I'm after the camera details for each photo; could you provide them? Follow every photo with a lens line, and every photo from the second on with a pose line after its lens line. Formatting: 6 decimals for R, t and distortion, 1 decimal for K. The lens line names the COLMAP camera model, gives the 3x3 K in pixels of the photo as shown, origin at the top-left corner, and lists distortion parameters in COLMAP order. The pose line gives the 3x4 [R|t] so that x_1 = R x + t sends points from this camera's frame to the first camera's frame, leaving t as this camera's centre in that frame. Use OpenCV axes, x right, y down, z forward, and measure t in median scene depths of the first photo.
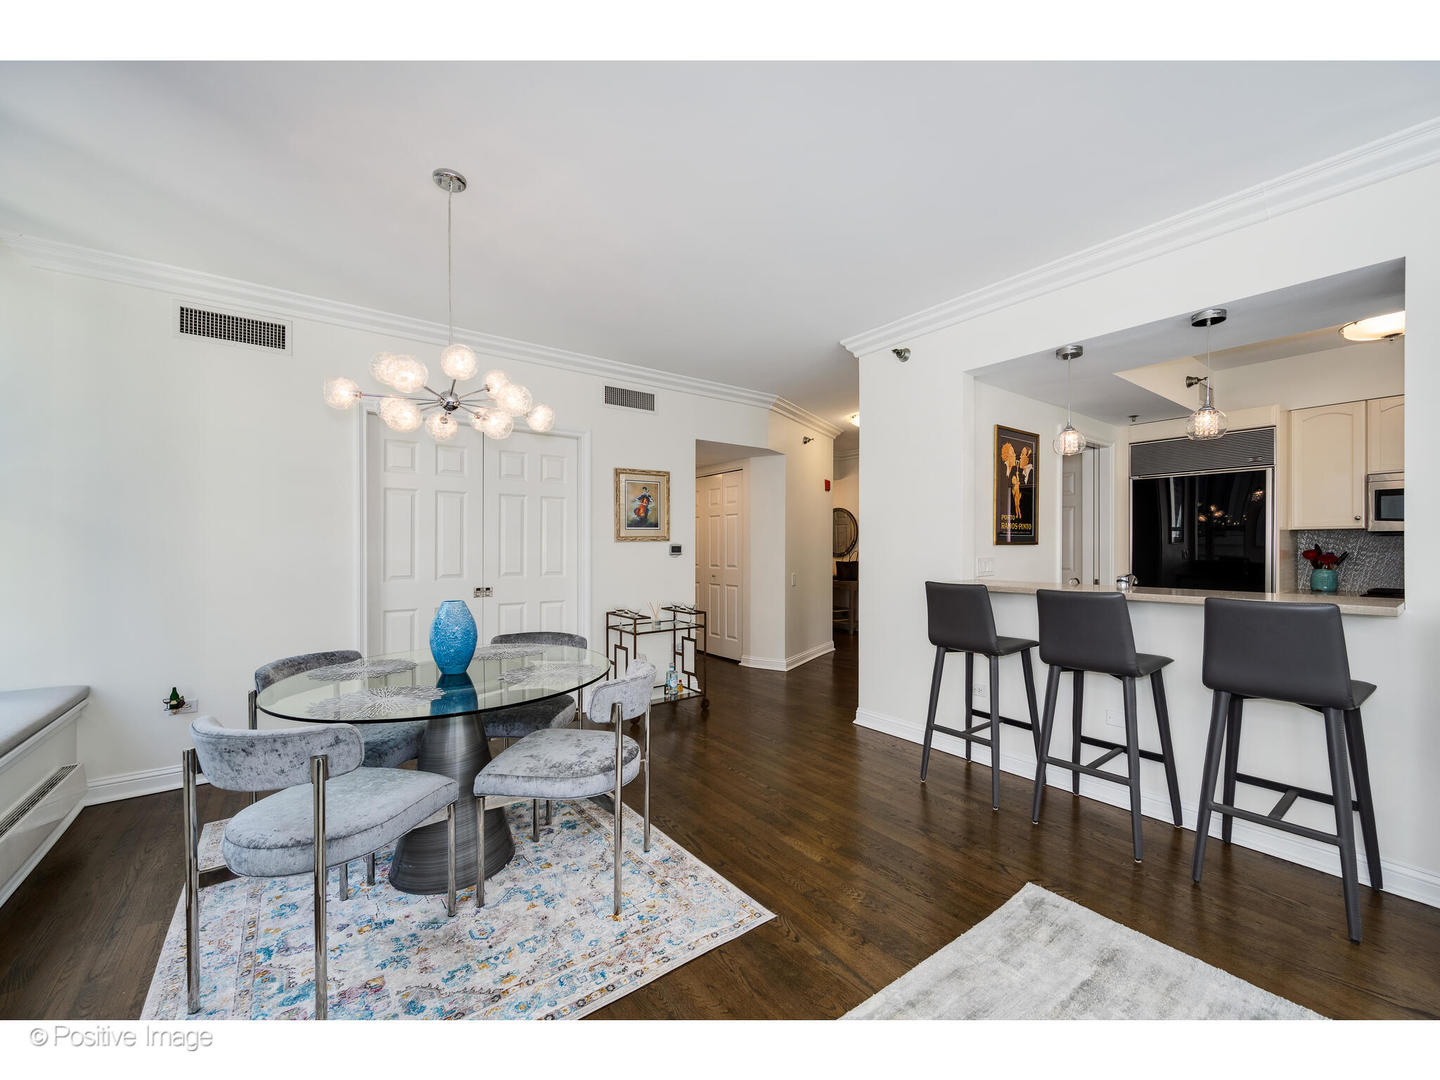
lens RADIAL K [[570.3, 0, 723.9], [0, 570.3, 547.4], [0, 0, 1]] dist [0.003459, -0.000147]
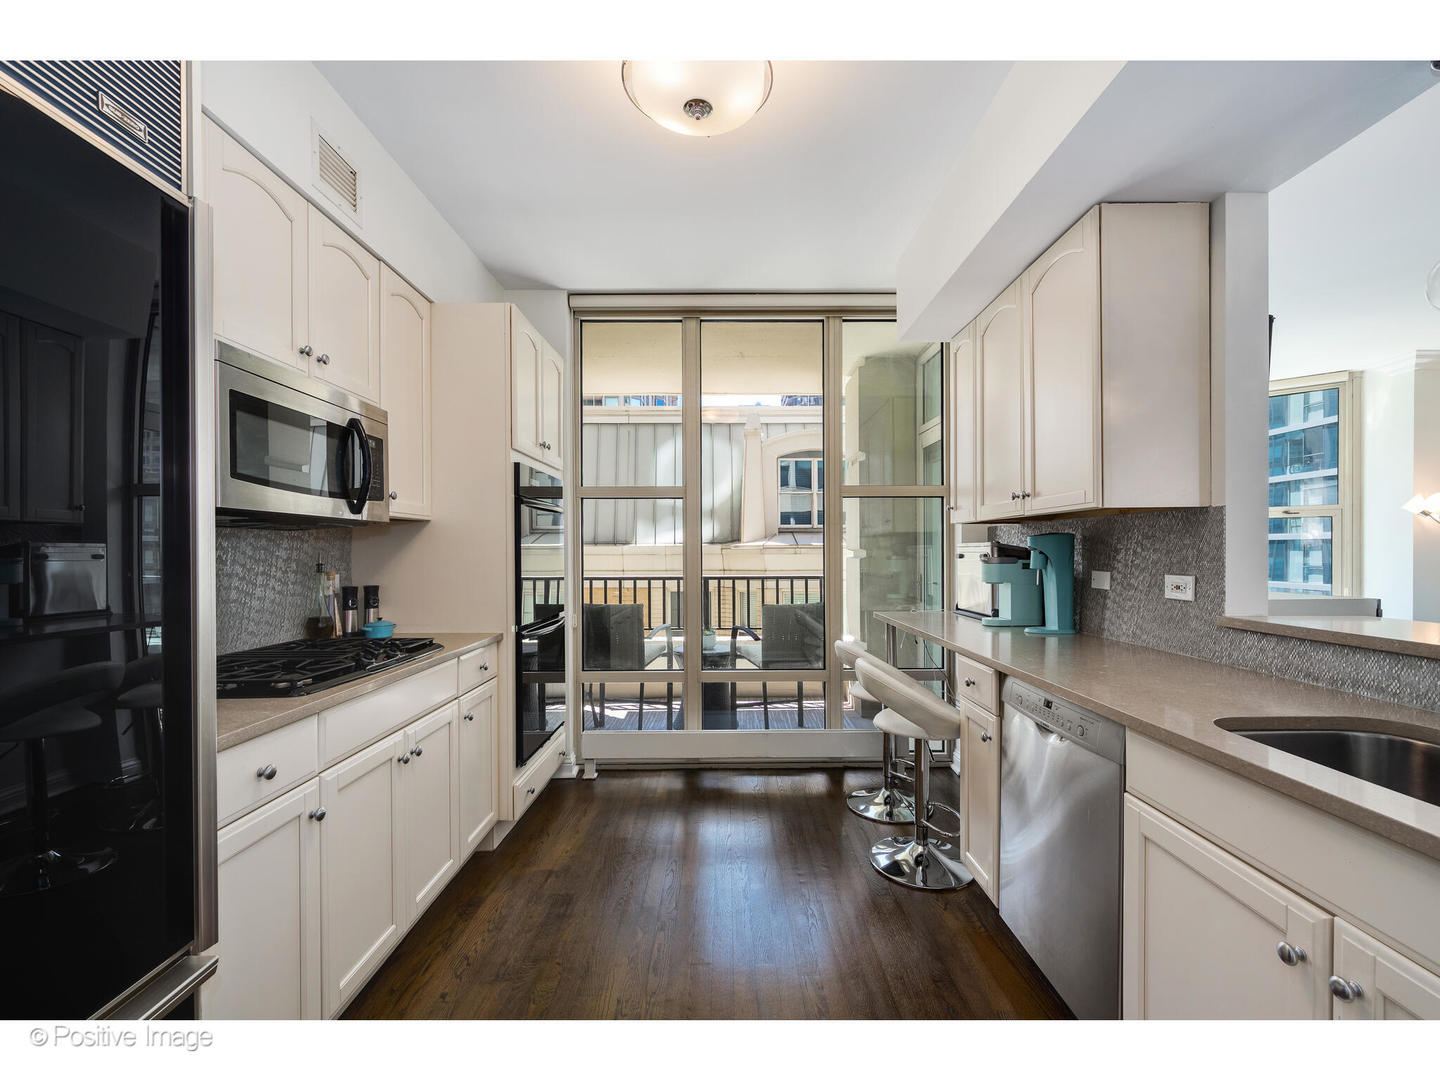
lens RADIAL K [[622.5, 0, 737.7], [0, 622.5, 545.8], [0, 0, 1]] dist [0.002099, -0.001735]
pose [[-0.805698, 0.006144, 0.592295, 0.663385], [0.004280, 0.999980, -0.004550, -0.002851], [-0.592312, -0.001131, -0.805708, 1.122931]]
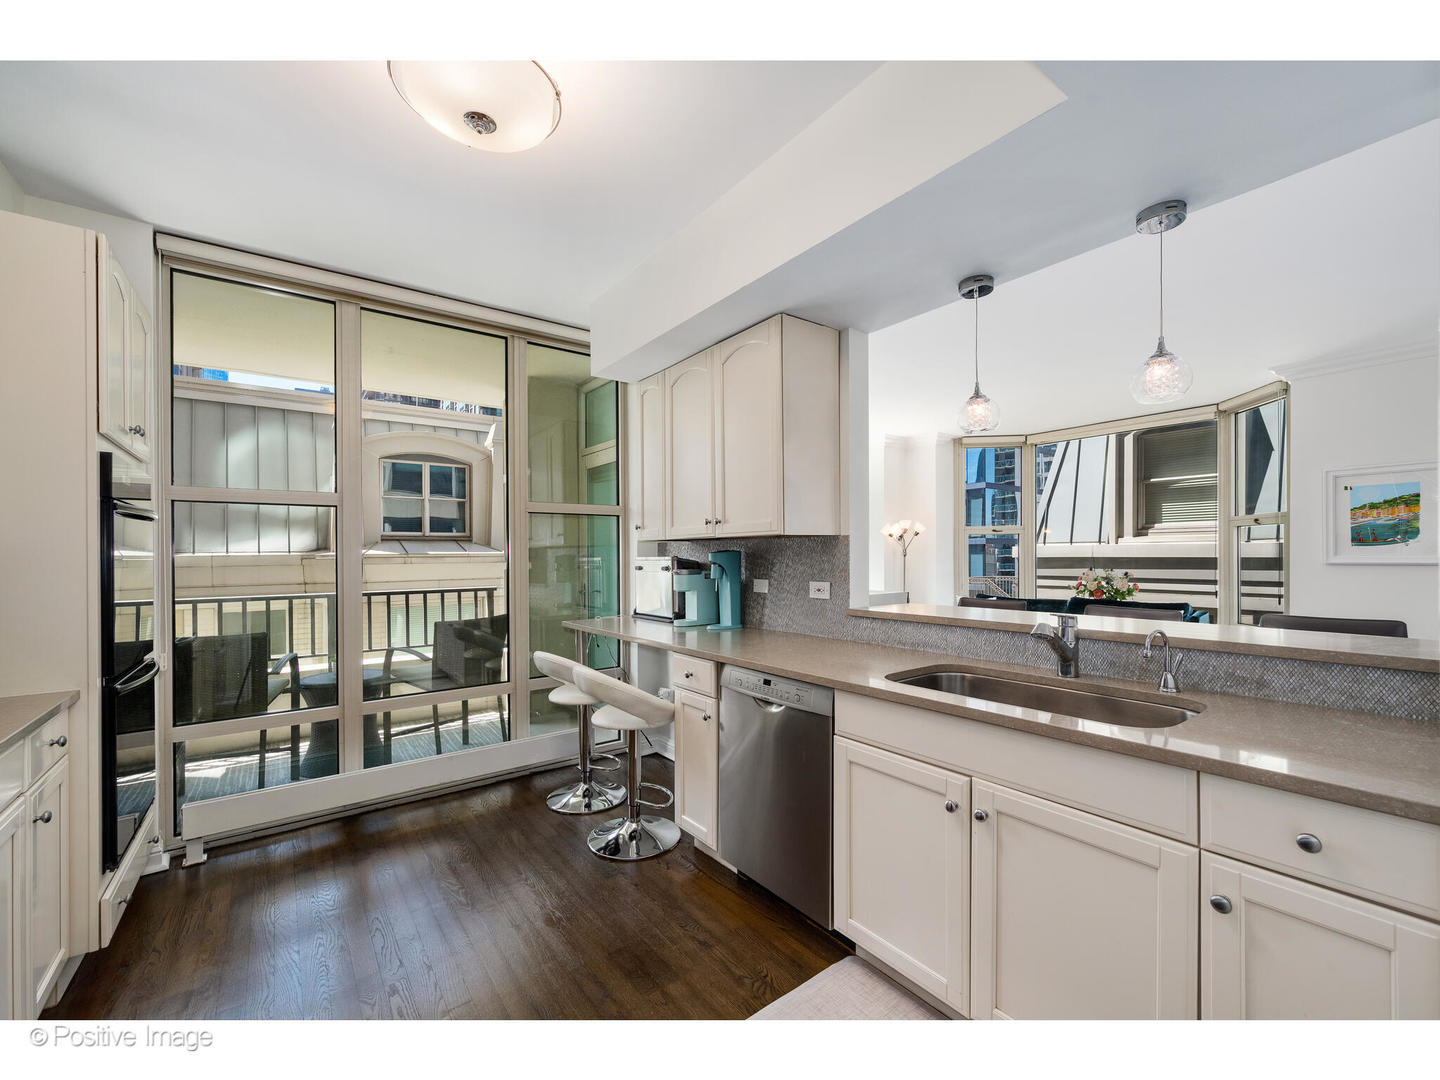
lens RADIAL K [[590.1, 0, 731.5], [0, 590.1, 550.4], [0, 0, 1]] dist [-0.001599, 0.000429]
pose [[-0.999945, 0.010434, 0.000360, 0.770058], [0.010433, 0.999941, -0.002870, -0.014557], [-0.000390, -0.002866, -0.999996, 1.189540]]
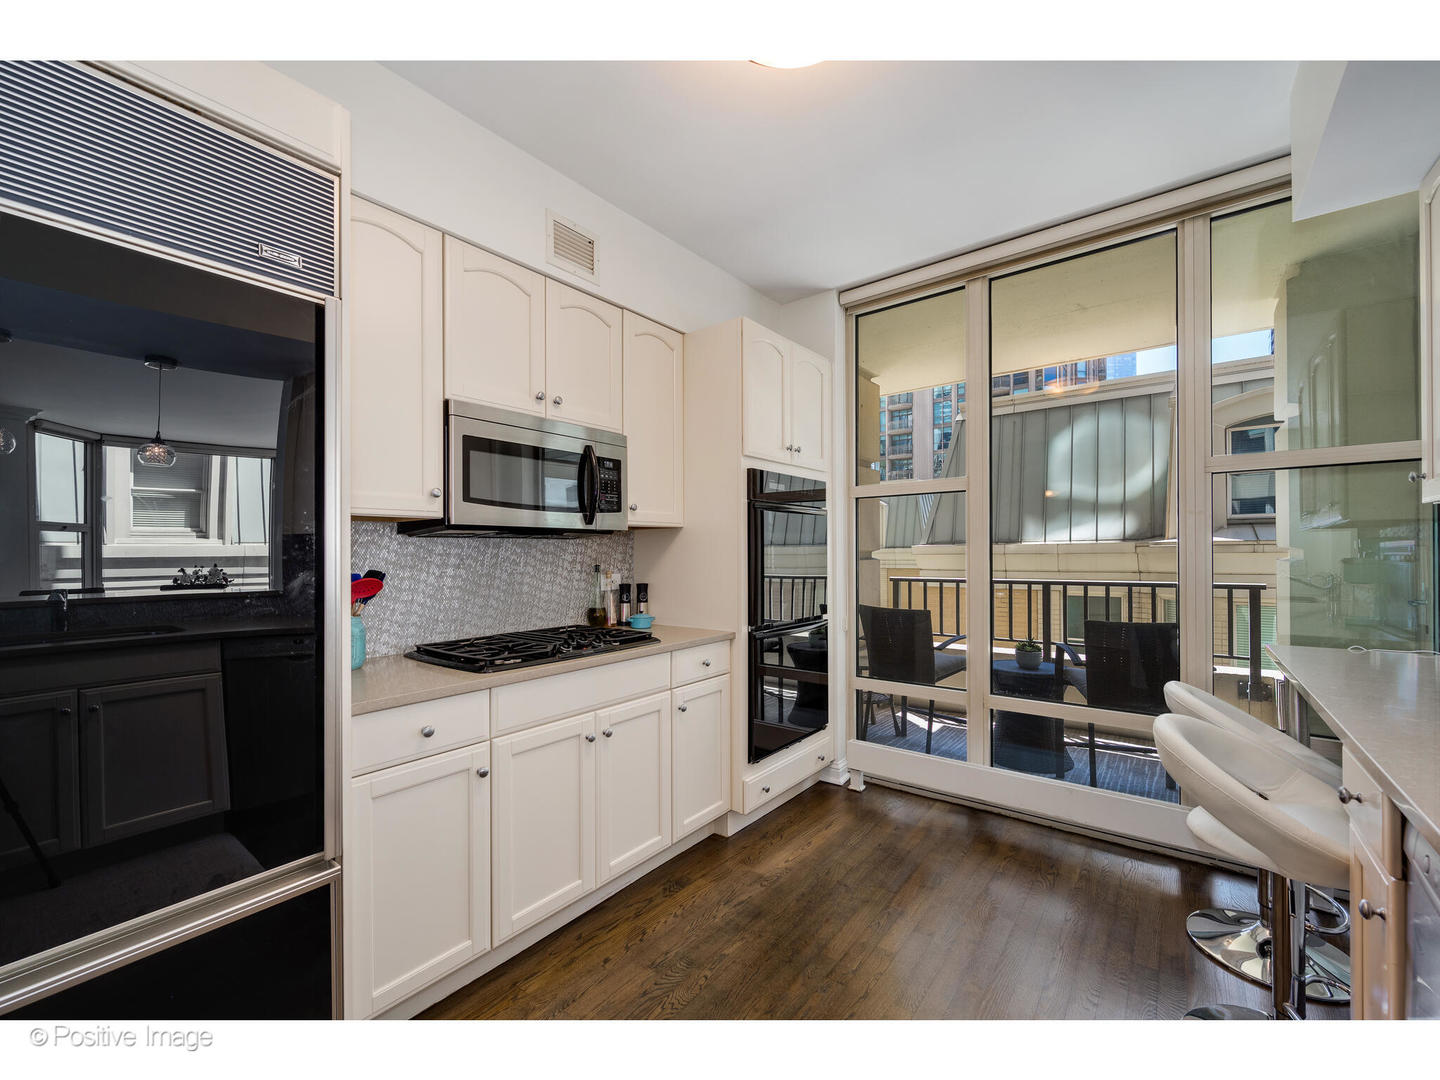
lens RADIAL K [[590.1, 0, 717.7], [0, 590.1, 544.4], [0, 0, 1]] dist [-0.001599, 0.000429]
pose [[-0.252197, 0.013491, 0.967582, 0.622847], [0.011818, 0.999871, -0.010861, -0.005369], [-0.967604, 0.008696, -0.252324, 0.916236]]
